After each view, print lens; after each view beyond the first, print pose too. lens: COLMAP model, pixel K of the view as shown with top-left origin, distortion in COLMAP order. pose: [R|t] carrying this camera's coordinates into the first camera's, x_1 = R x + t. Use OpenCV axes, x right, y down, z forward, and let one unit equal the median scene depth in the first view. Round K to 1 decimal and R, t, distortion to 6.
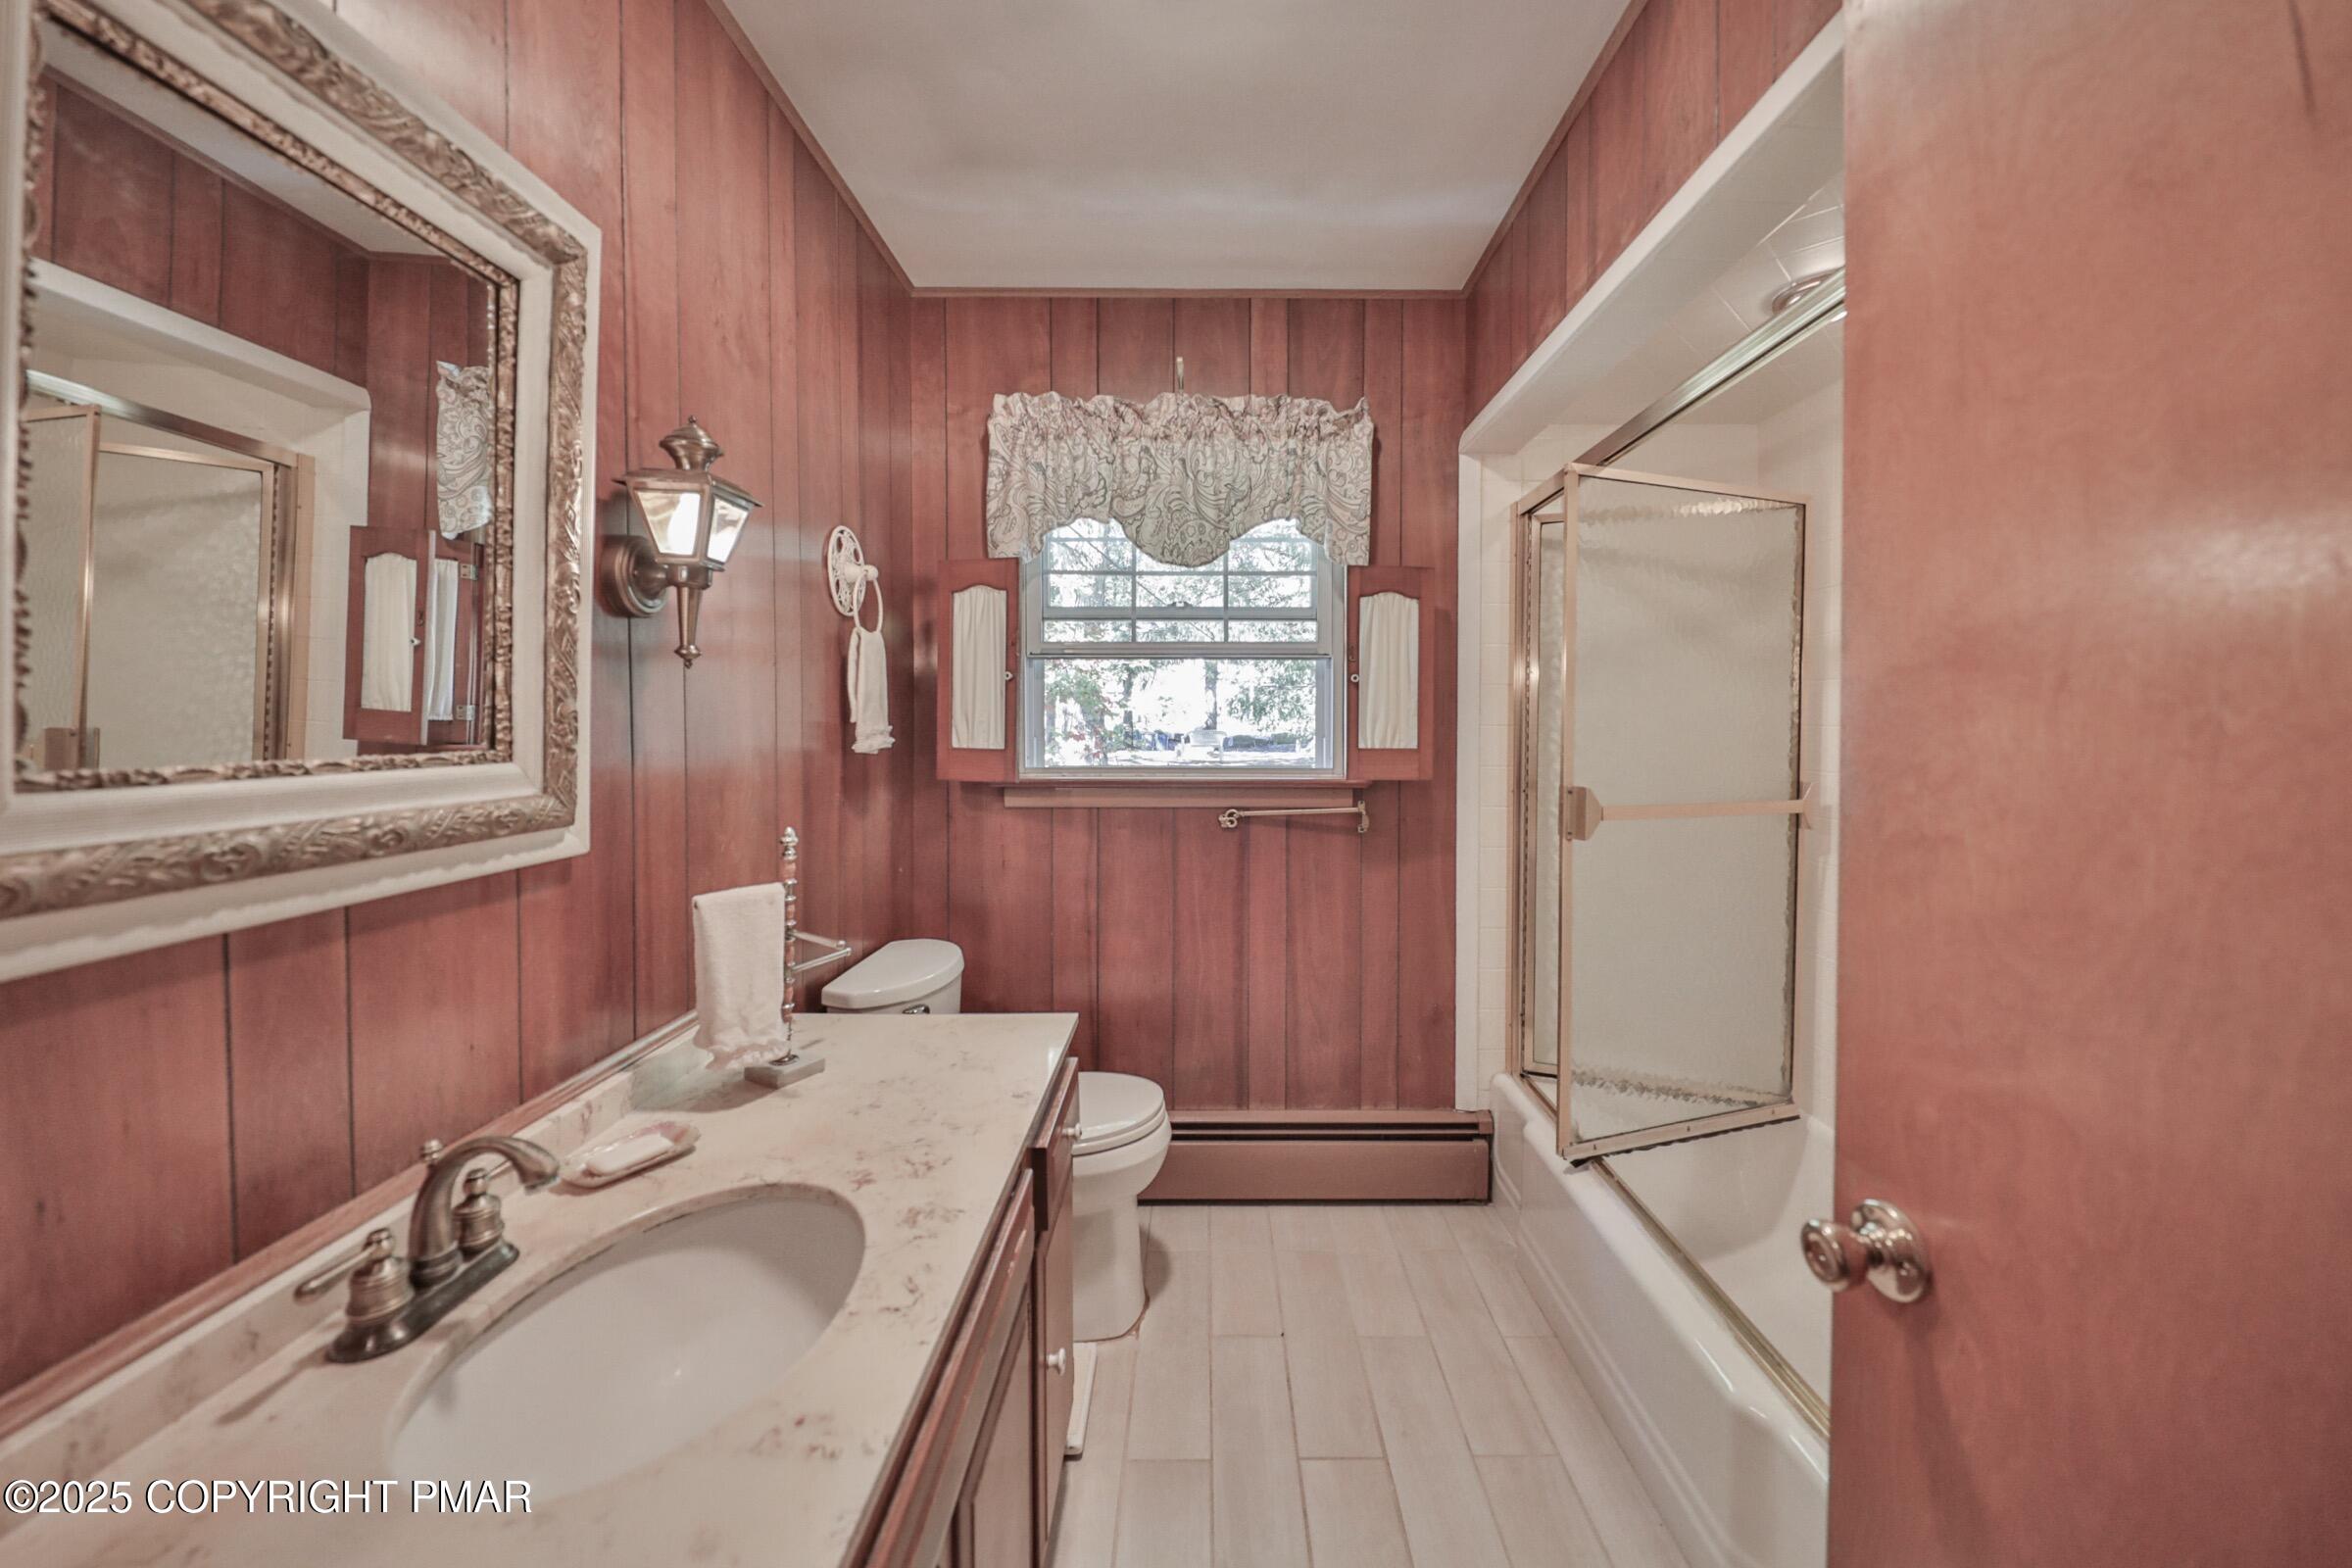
lens RADIAL K [[852.4, 0, 1181.7], [0, 852.4, 764.1], [0, 0, 1]] dist [0.009656, -0.008084]
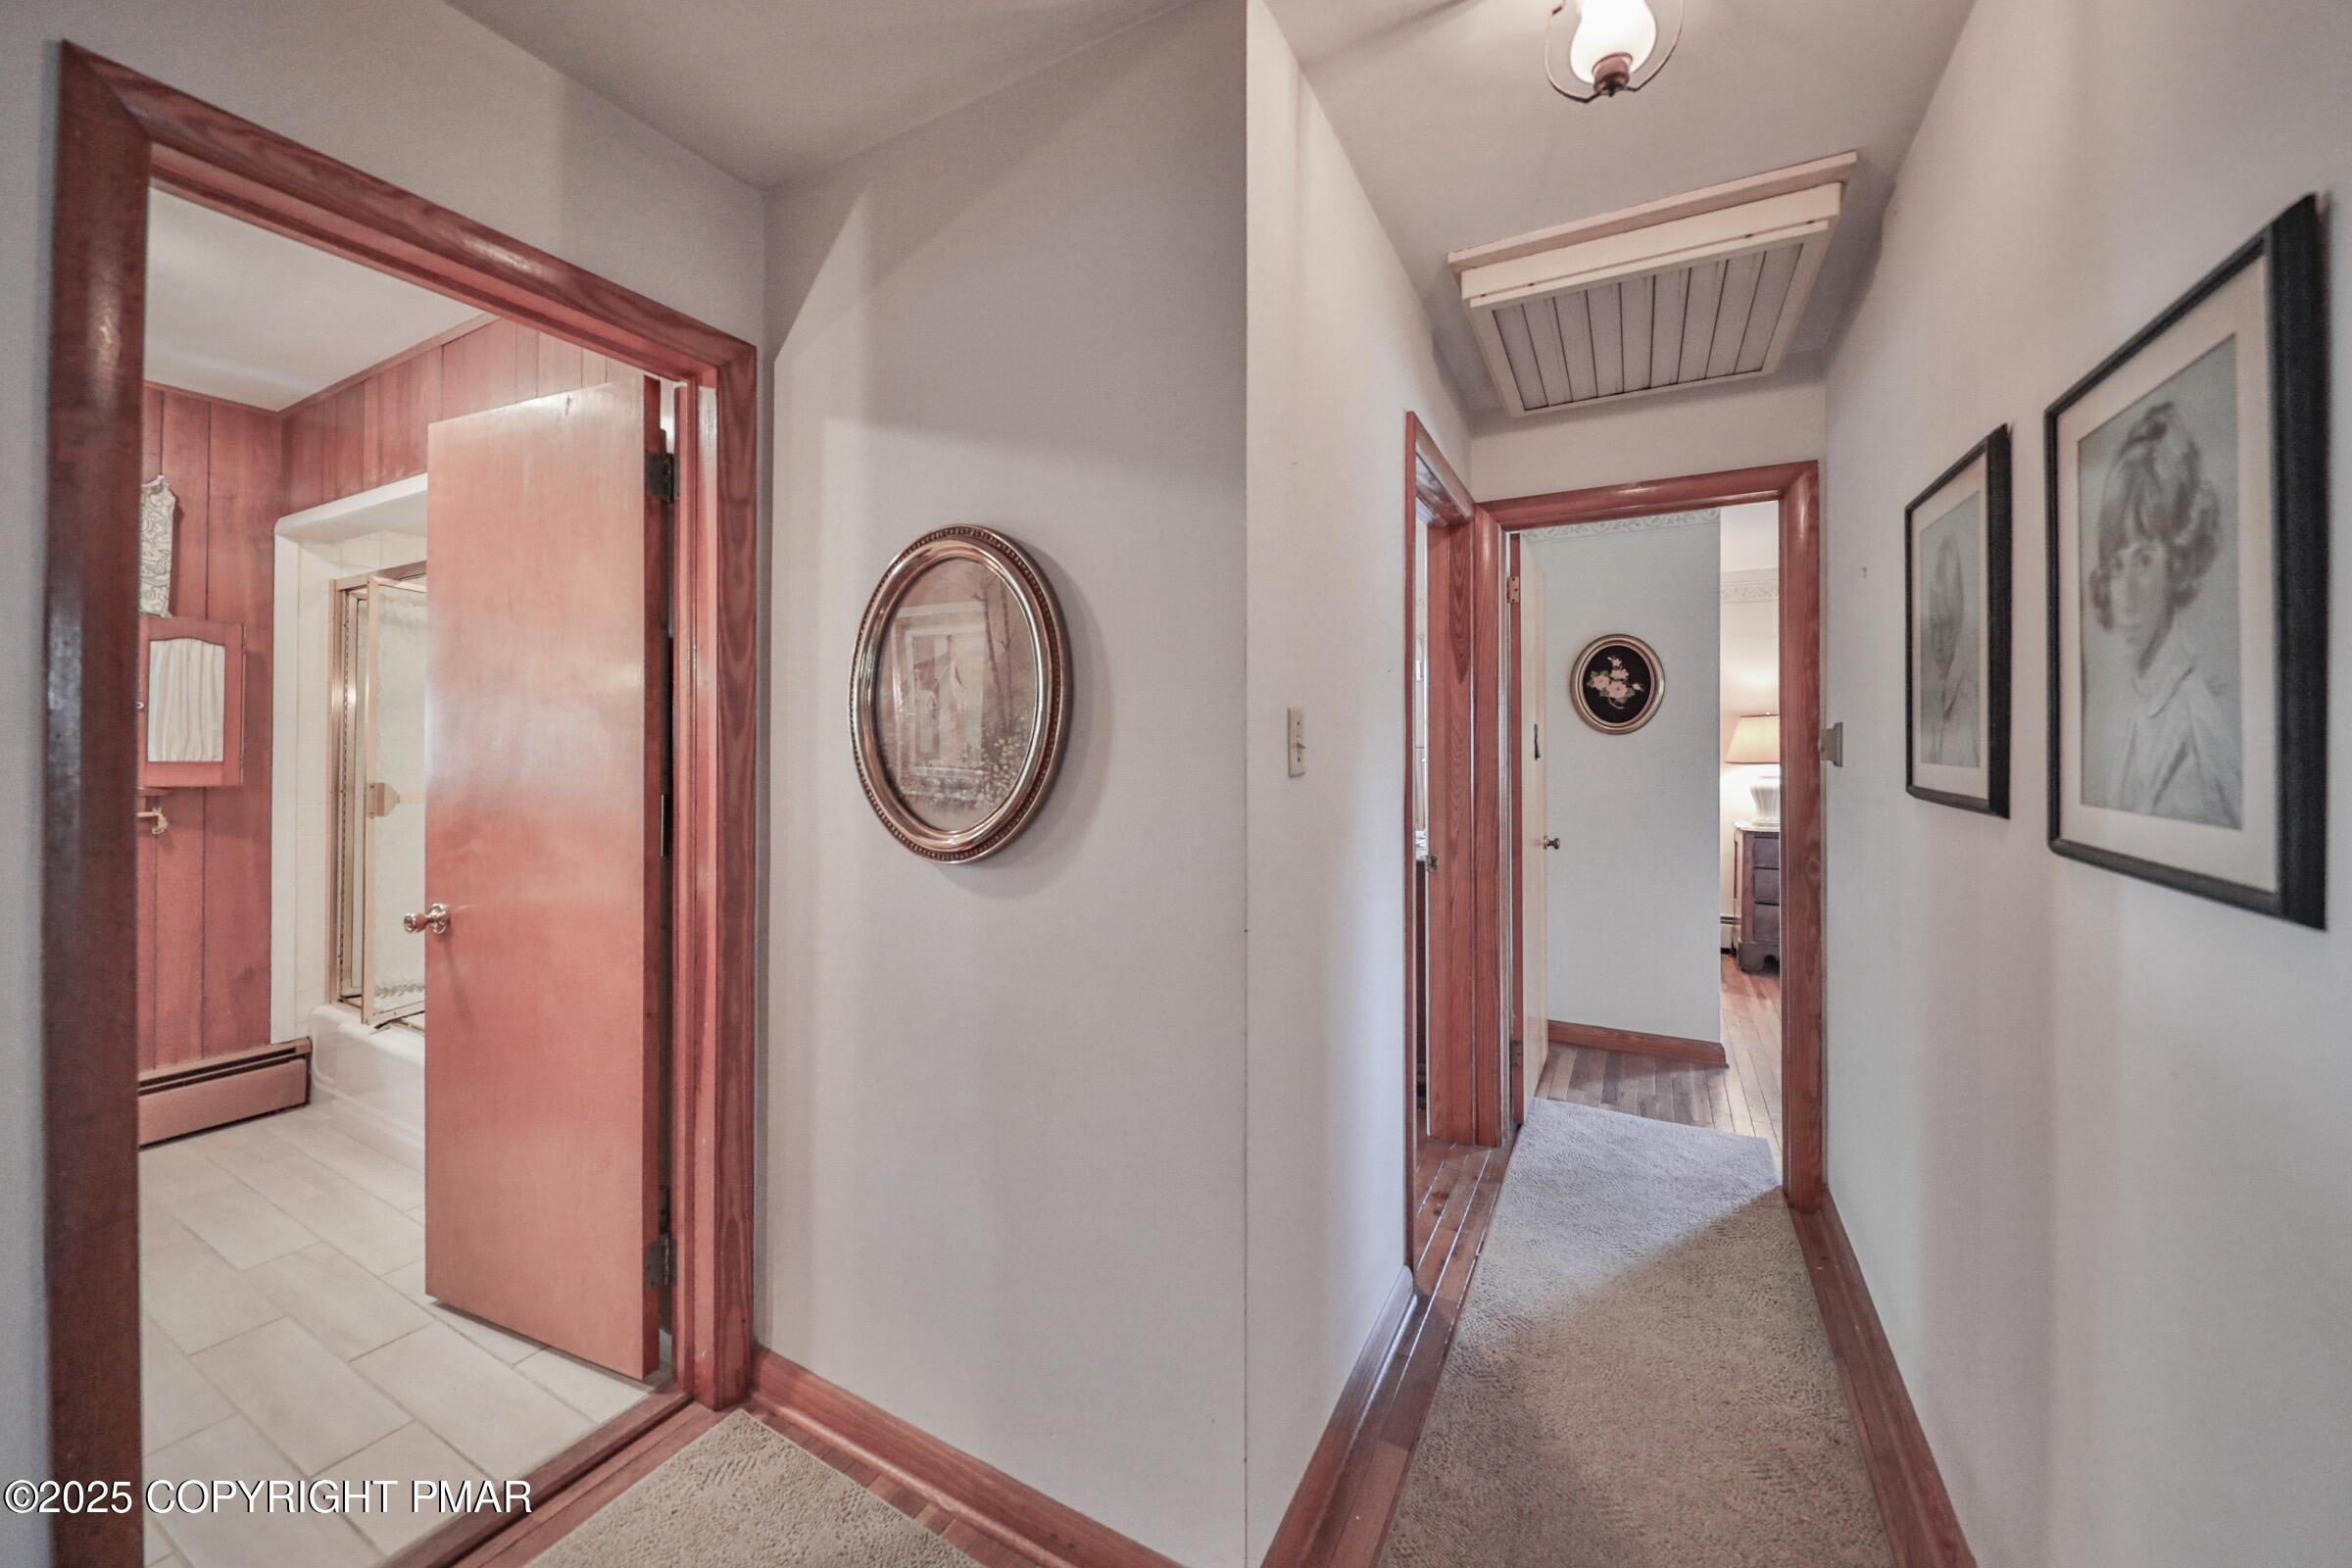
lens RADIAL K [[781.1, 0, 1169.1], [0, 781.1, 756.9], [0, 0, 1]] dist [0.007480, -0.006205]
pose [[0.413546, 0.005656, 0.910466, -0.191627], [0.015377, 0.999795, -0.013196, 0.011856], [-0.910353, 0.019457, 0.413374, -0.728336]]
